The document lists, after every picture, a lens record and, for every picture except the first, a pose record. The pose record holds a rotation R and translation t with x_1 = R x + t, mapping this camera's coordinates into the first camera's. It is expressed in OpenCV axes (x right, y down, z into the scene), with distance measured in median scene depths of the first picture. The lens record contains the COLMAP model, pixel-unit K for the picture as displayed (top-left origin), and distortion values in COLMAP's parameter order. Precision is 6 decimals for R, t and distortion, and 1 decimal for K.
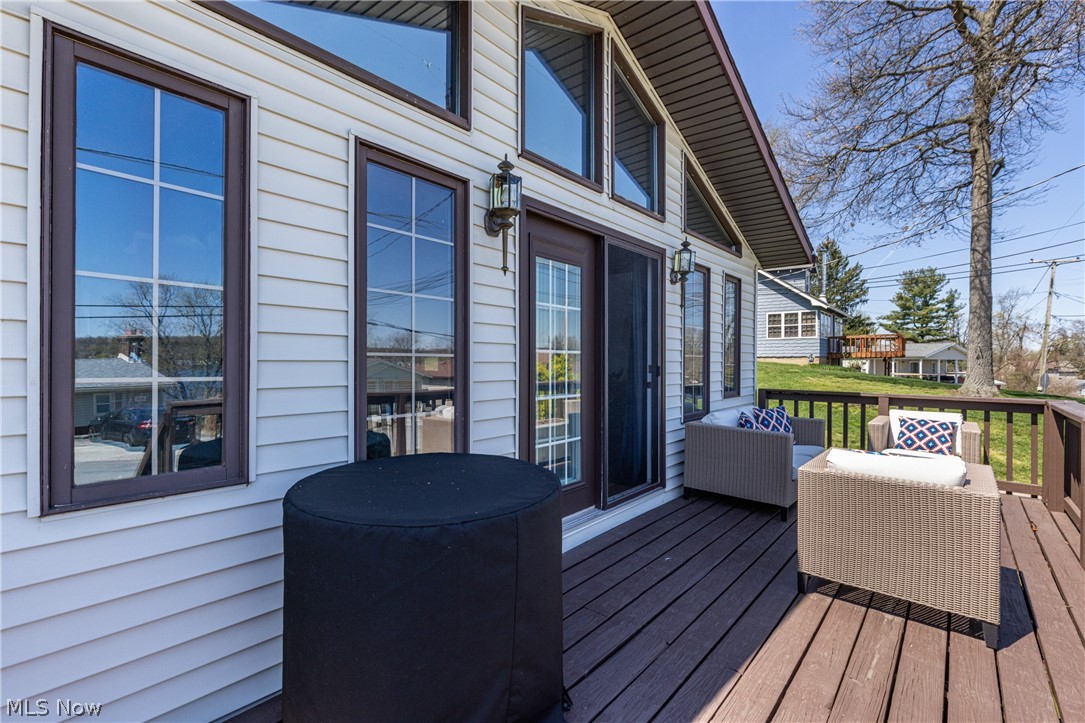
lens RADIAL K [[485.7, 0, 540.2], [0, 485.7, 359.1], [0, 0, 1]] dist [0.000537, -0.000553]
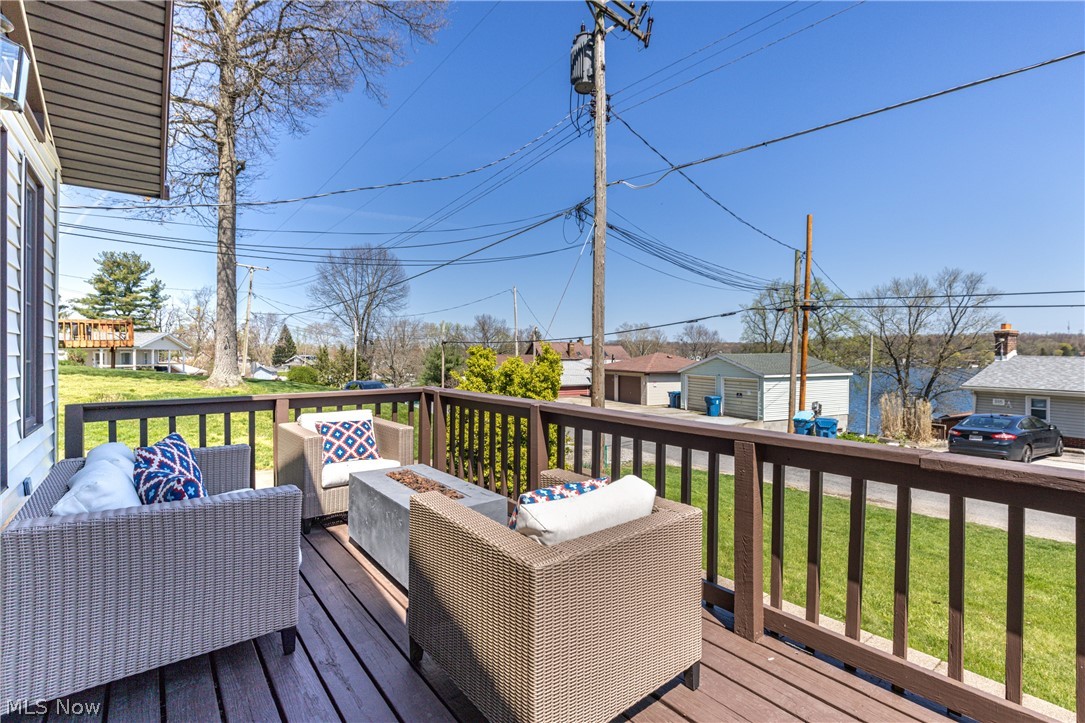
lens RADIAL K [[485.7, 0, 539.3], [0, 485.7, 357.5], [0, 0, 1]] dist [0.000537, -0.000553]
pose [[0.175664, -0.014682, 0.984341, 0.008473], [-0.002098, 0.999881, 0.015288, 0.000128], [-0.984448, -0.004750, 0.175613, 0.165600]]
